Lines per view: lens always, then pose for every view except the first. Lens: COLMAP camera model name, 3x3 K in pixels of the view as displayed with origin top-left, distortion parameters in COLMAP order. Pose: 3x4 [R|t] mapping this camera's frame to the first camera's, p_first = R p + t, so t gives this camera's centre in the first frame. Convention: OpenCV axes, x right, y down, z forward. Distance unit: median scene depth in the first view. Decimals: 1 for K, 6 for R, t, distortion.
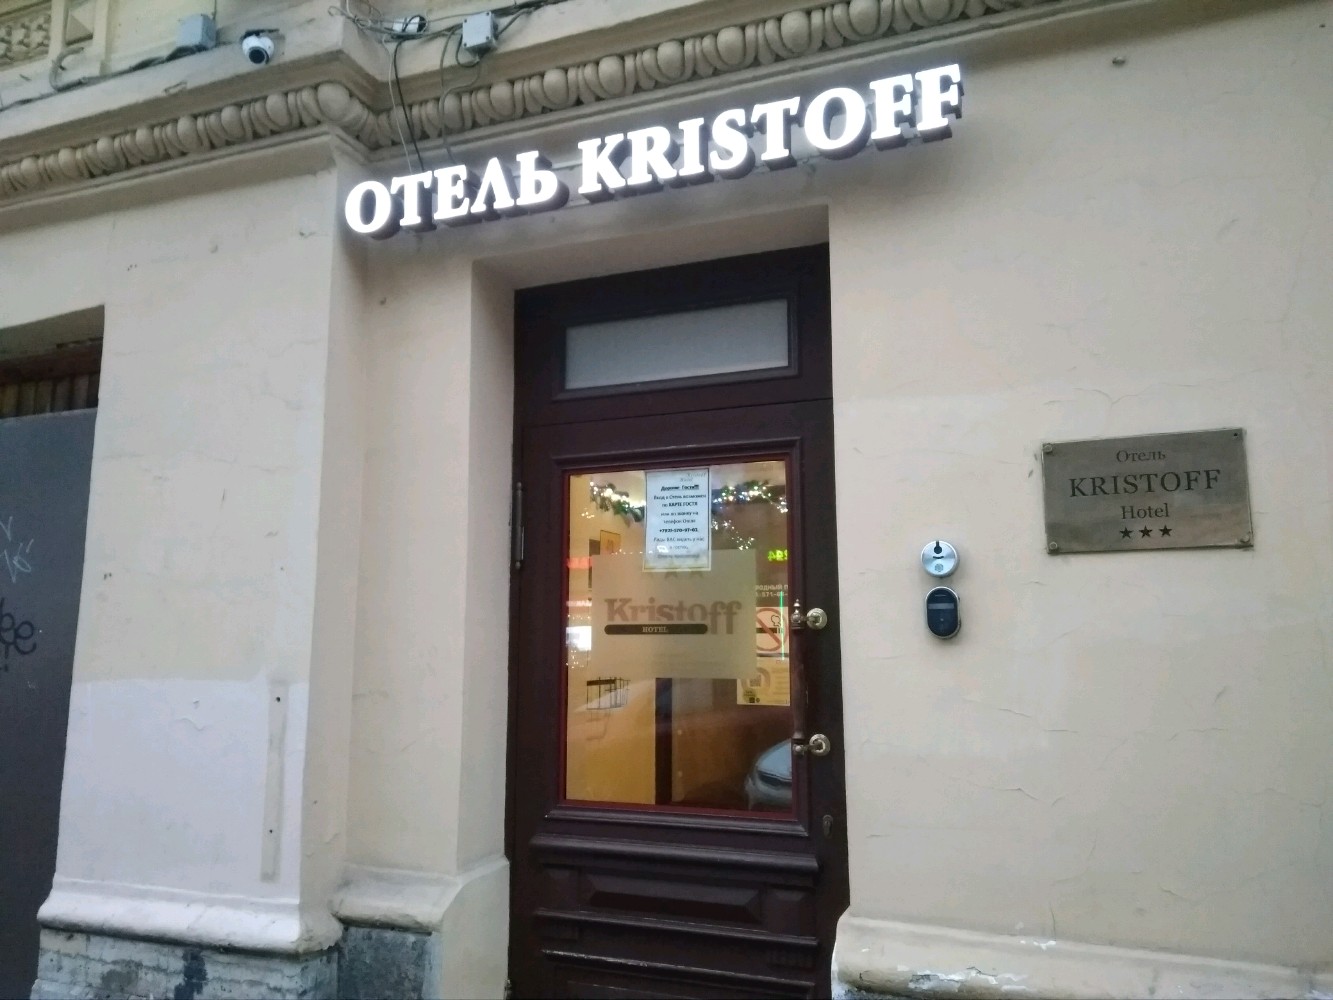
lens RADIAL K [[1049.7, 0, 666.5], [0, 1049.7, 500.0], [0, 0, 1]] dist [0.071145, -0.082825]
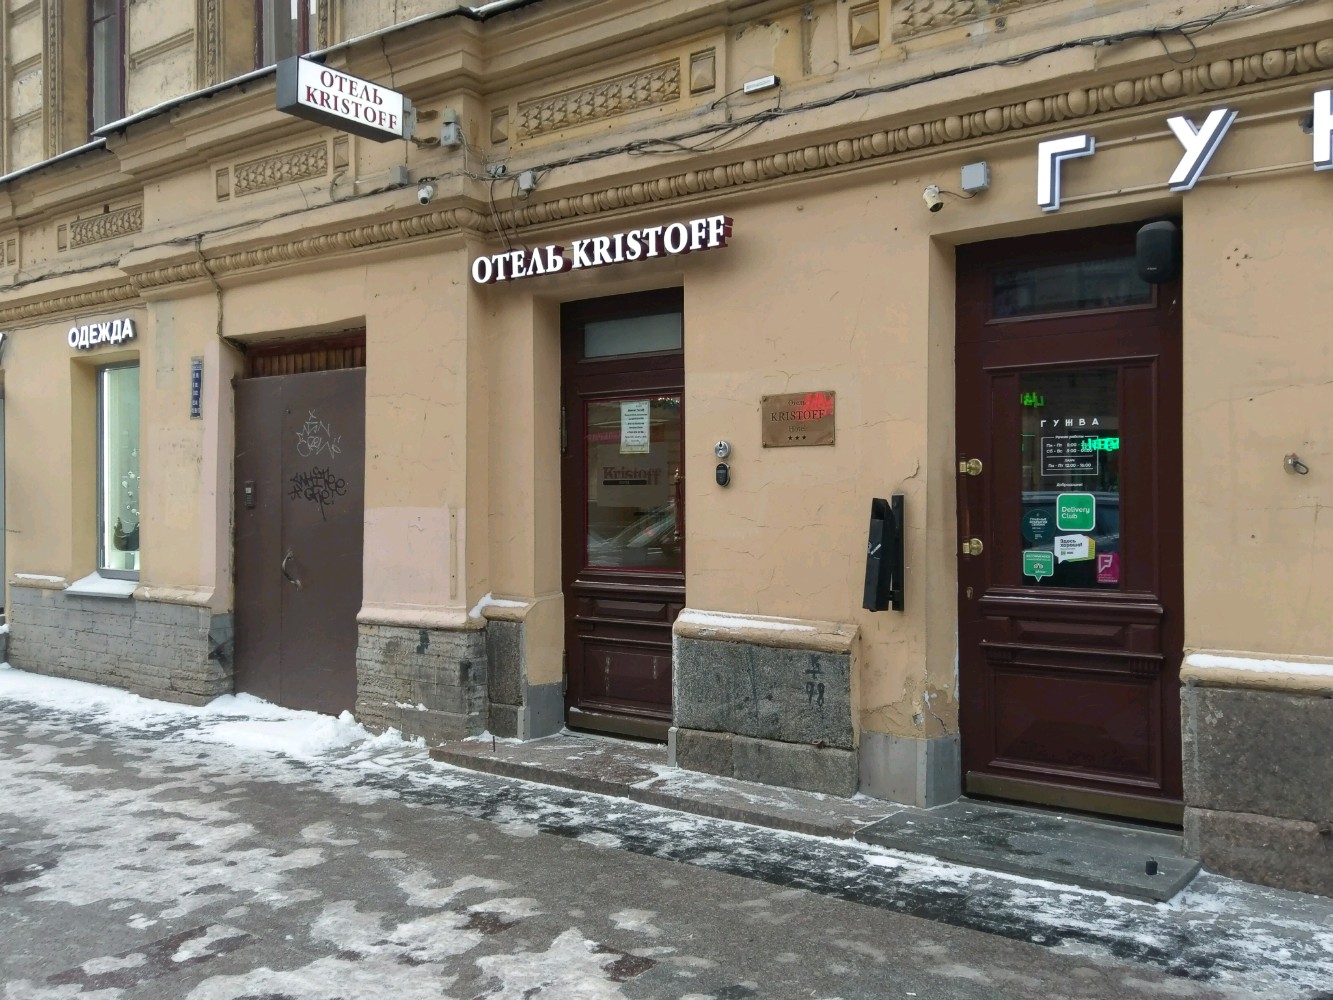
lens RADIAL K [[1184.1, 0, 666.5], [0, 1184.1, 500.0], [0, 0, 1]] dist [0.076203, -0.007638]
pose [[0.967386, 0.000268, -0.253305, 0.634484], [0.034335, 0.990632, 0.132174, -0.138027], [0.250967, -0.136561, 0.958314, -1.134727]]
